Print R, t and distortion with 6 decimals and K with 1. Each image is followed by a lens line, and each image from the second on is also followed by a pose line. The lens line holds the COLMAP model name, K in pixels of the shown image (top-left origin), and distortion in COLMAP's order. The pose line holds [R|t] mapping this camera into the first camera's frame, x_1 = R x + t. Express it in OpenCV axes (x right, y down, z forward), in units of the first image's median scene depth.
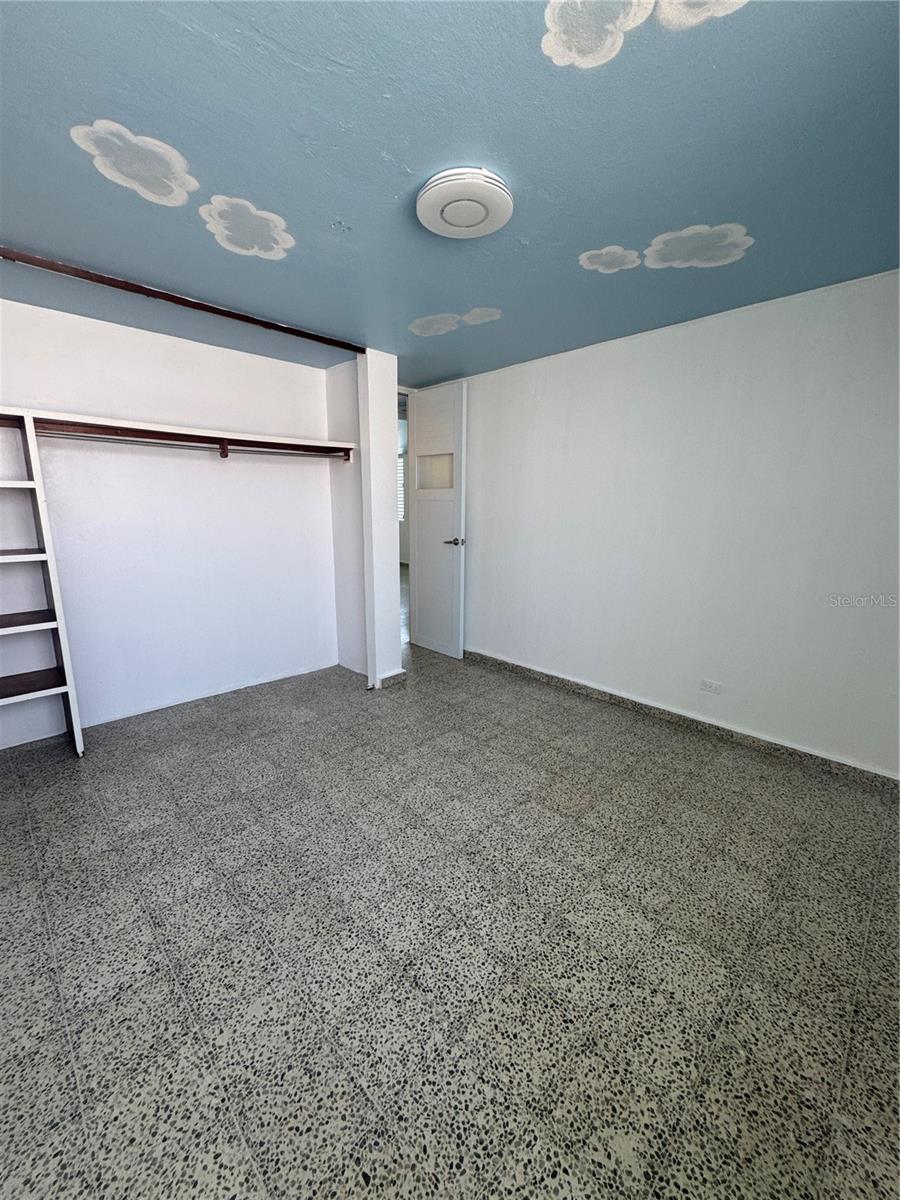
lens RADIAL K [[478.4, 0, 453.4], [0, 478.4, 601.0], [0, 0, 1]] dist [-0.000922, 0.000413]
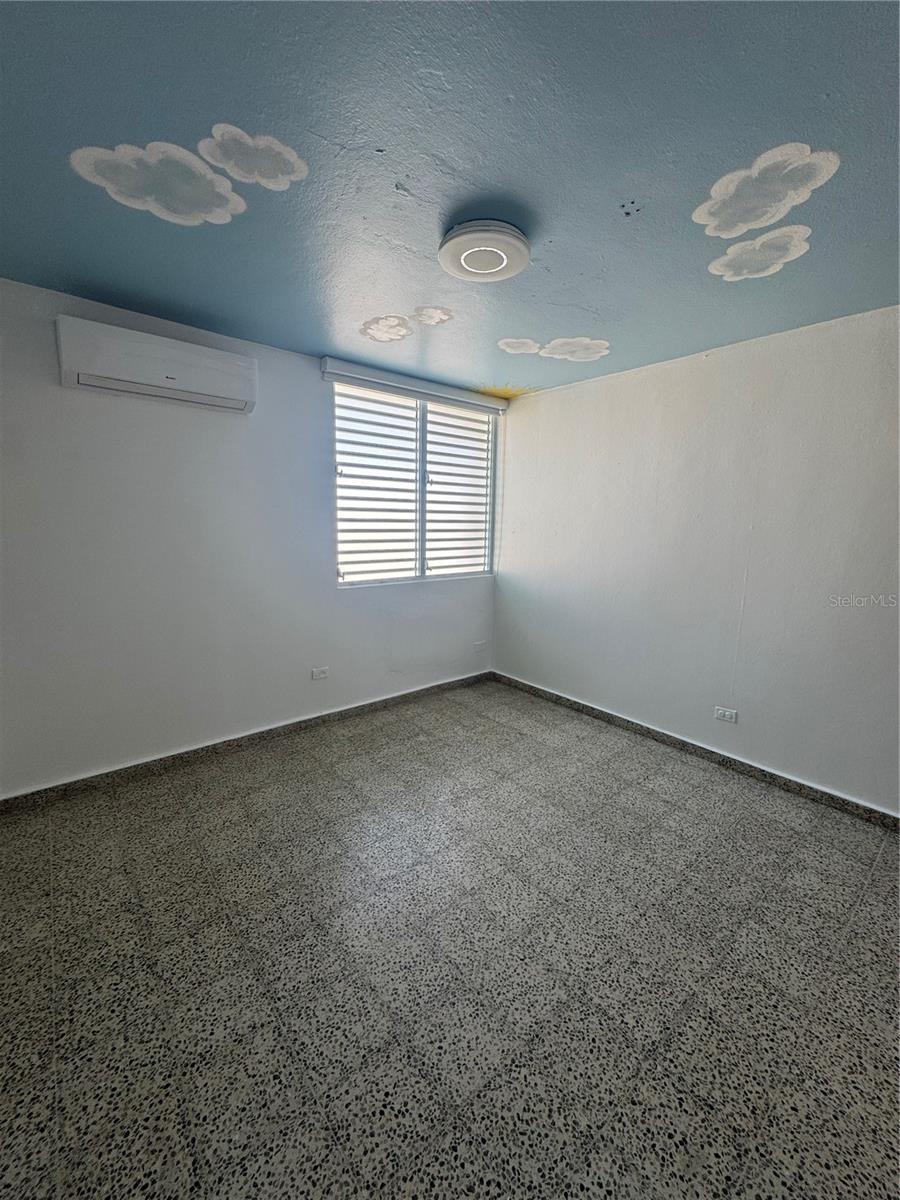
lens RADIAL K [[478.4, 0, 451.6], [0, 478.4, 596.8], [0, 0, 1]] dist [-0.000922, 0.000413]
pose [[-0.996447, -0.036454, 0.075924, -0.012310], [-0.007054, 0.934430, 0.356077, -0.424295], [-0.083926, 0.354277, -0.931367, 1.939293]]
